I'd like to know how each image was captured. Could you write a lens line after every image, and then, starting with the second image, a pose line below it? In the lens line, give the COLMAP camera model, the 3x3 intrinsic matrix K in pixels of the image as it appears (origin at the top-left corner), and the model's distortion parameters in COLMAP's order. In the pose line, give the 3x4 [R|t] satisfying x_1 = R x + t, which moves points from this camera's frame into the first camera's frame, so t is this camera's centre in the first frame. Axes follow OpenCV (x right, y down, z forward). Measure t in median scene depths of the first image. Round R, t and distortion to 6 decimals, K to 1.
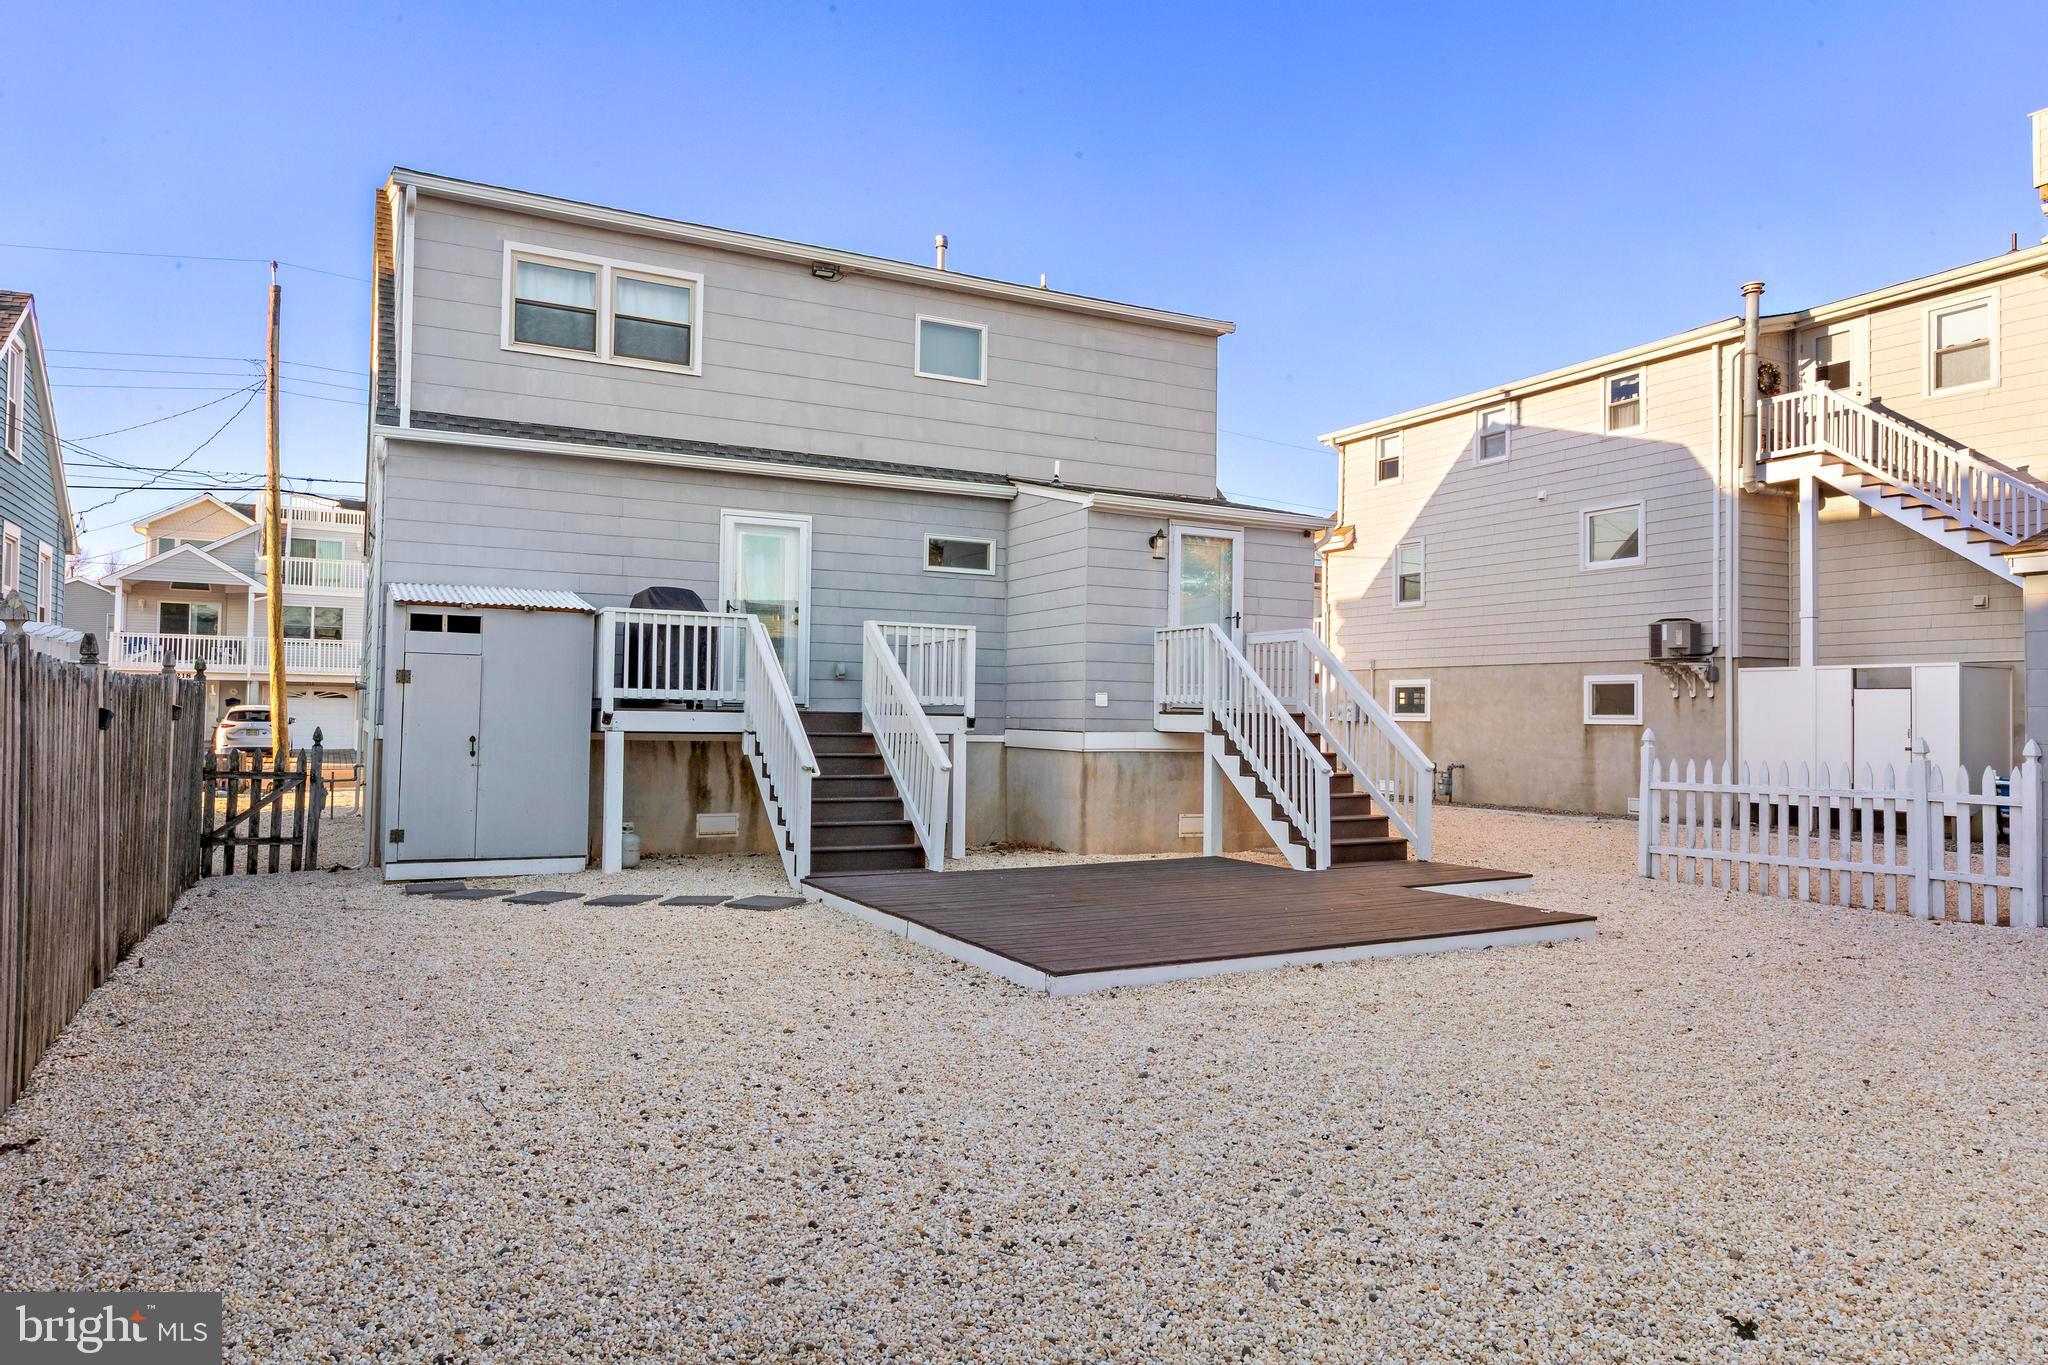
lens RADIAL K [[1355.1, 0, 1023.5], [0, 1355.1, 718.8], [0, 0, 1]] dist [0.000804, 0.000476]
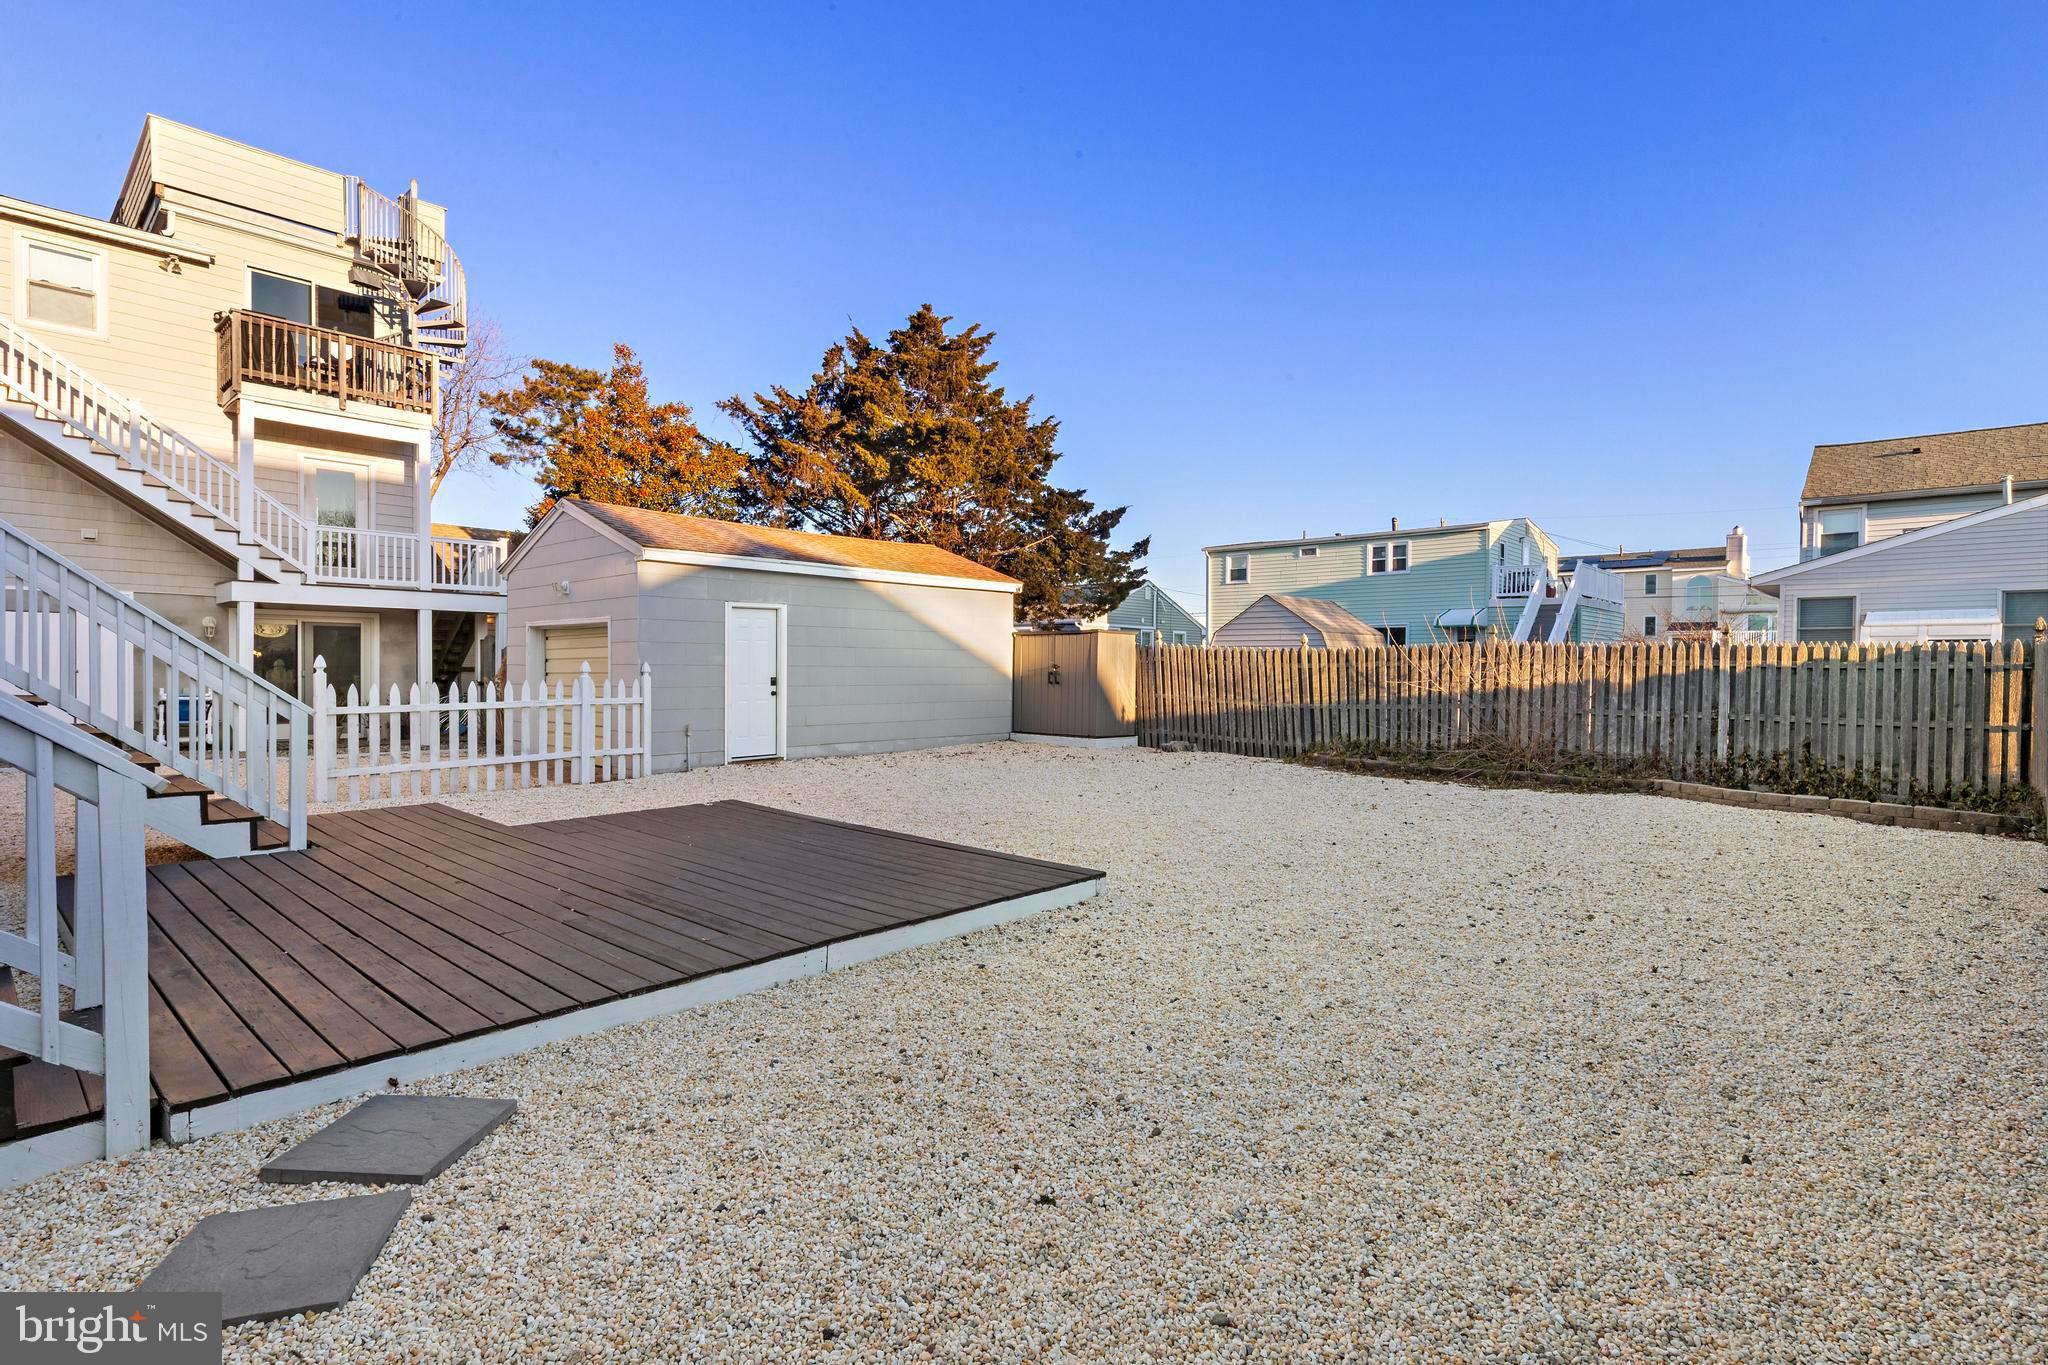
lens RADIAL K [[962.3, 0, 1032.9], [0, 962.3, 691.1], [0, 0, 1]] dist [0.004742, -0.000398]
pose [[-0.350081, -0.040295, 0.935852, -0.516909], [-0.004005, 0.999130, 0.041521, 0.000237], [-0.936711, 0.010788, -0.349938, 0.937739]]
